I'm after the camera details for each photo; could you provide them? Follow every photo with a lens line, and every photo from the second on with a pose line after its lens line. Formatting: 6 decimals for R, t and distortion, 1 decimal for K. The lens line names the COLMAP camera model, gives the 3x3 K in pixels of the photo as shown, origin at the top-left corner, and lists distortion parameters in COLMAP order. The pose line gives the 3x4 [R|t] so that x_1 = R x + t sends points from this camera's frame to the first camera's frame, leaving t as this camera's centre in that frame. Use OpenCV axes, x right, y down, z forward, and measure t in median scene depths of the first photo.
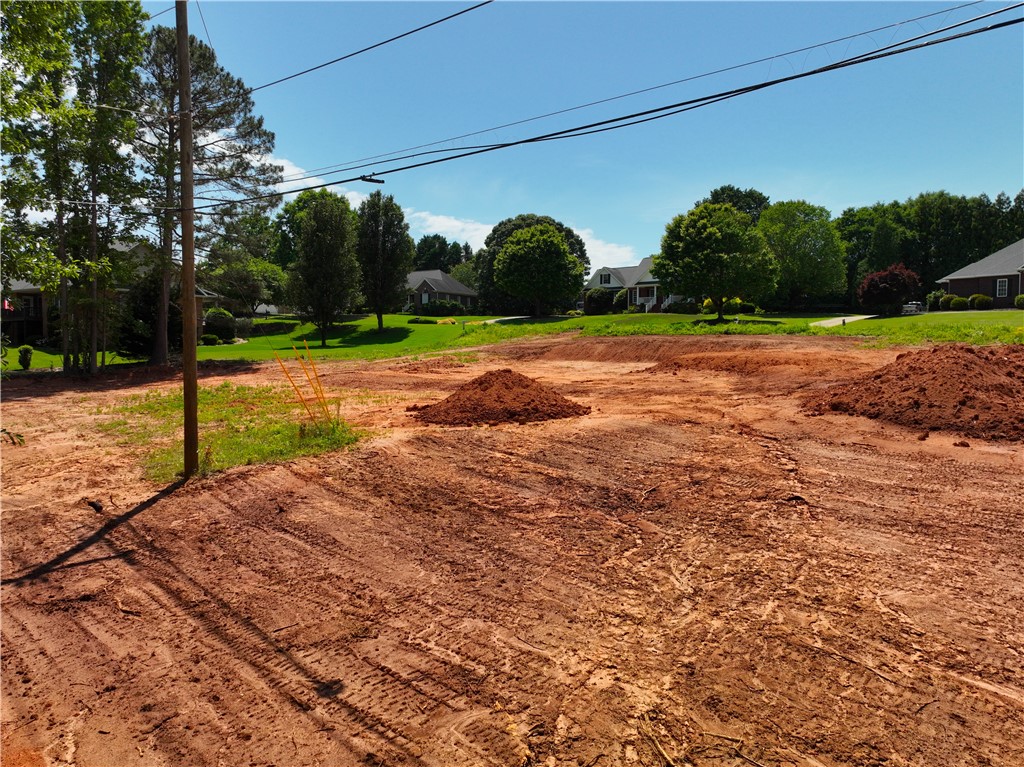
lens RADIAL K [[742.0, 0, 515.1], [0, 742.0, 382.3], [0, 0, 1]] dist [0.017802, -0.003301]
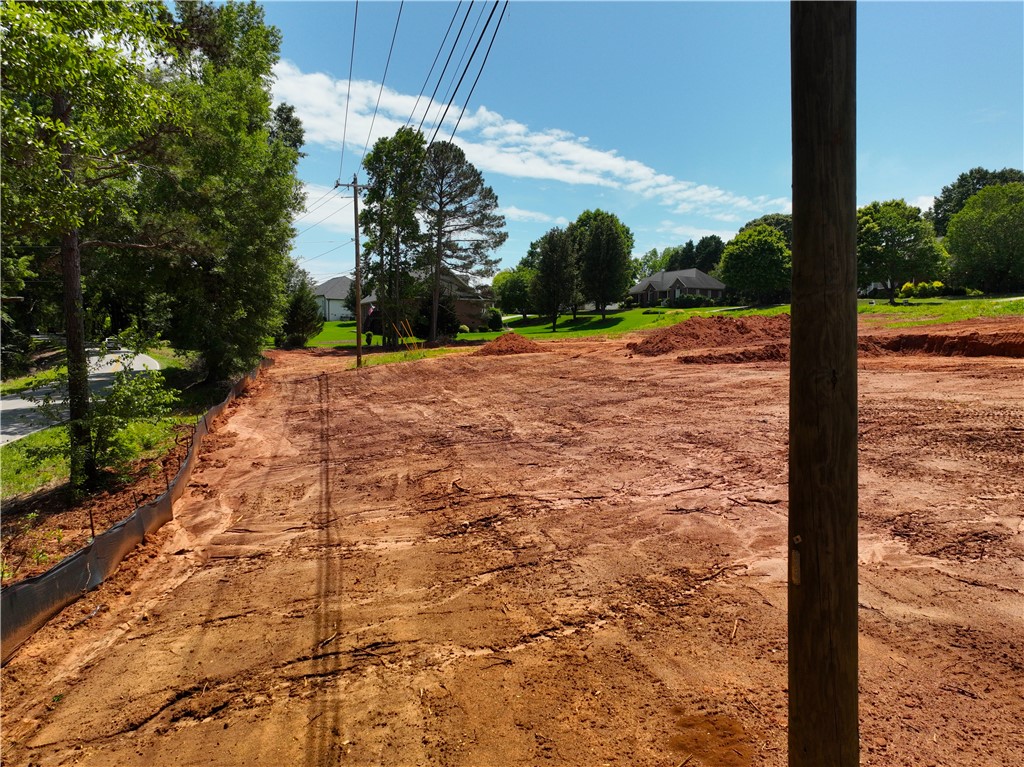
lens RADIAL K [[742.0, 0, 511.5], [0, 742.0, 382.6], [0, 0, 1]] dist [0.017802, -0.003301]
pose [[0.887918, 0.015070, -0.459756, 0.268894], [-0.012465, 0.999884, 0.008702, 0.030547], [0.459834, -0.001996, 0.888003, -0.243099]]
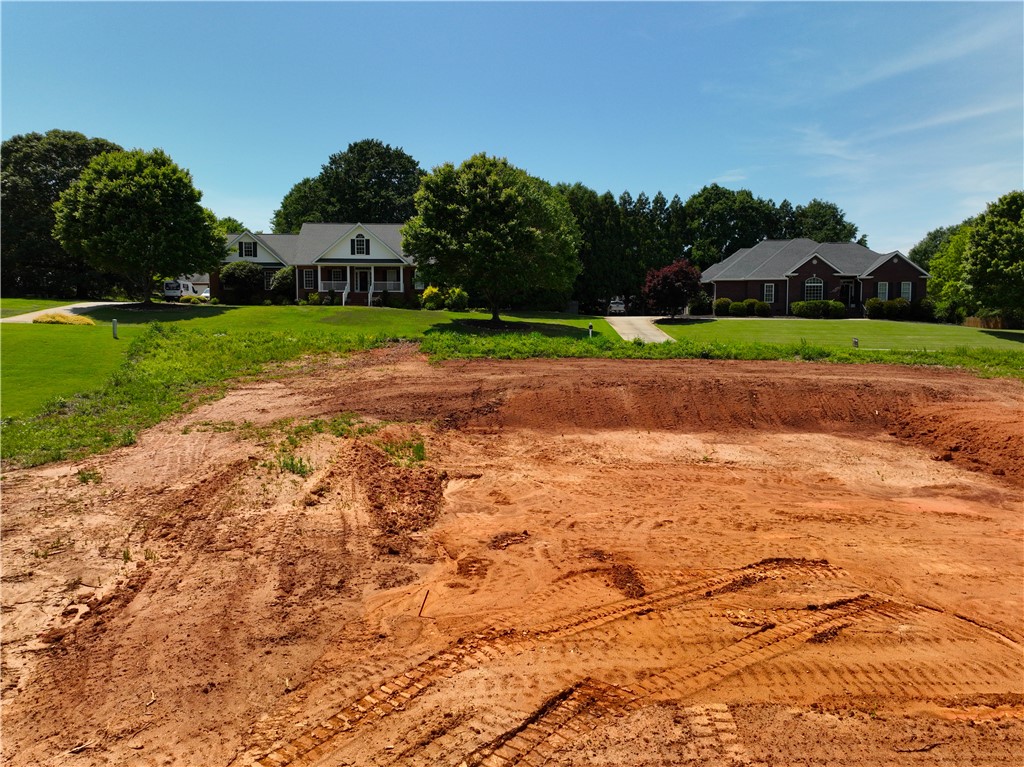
lens RADIAL K [[742.0, 0, 510.2], [0, 742.0, 385.5], [0, 0, 1]] dist [0.017802, -0.003301]
pose [[0.758963, -0.046079, 0.649502, -0.182010], [0.025560, 0.998832, 0.040994, -0.052295], [-0.650632, -0.014511, 0.759254, 0.457766]]
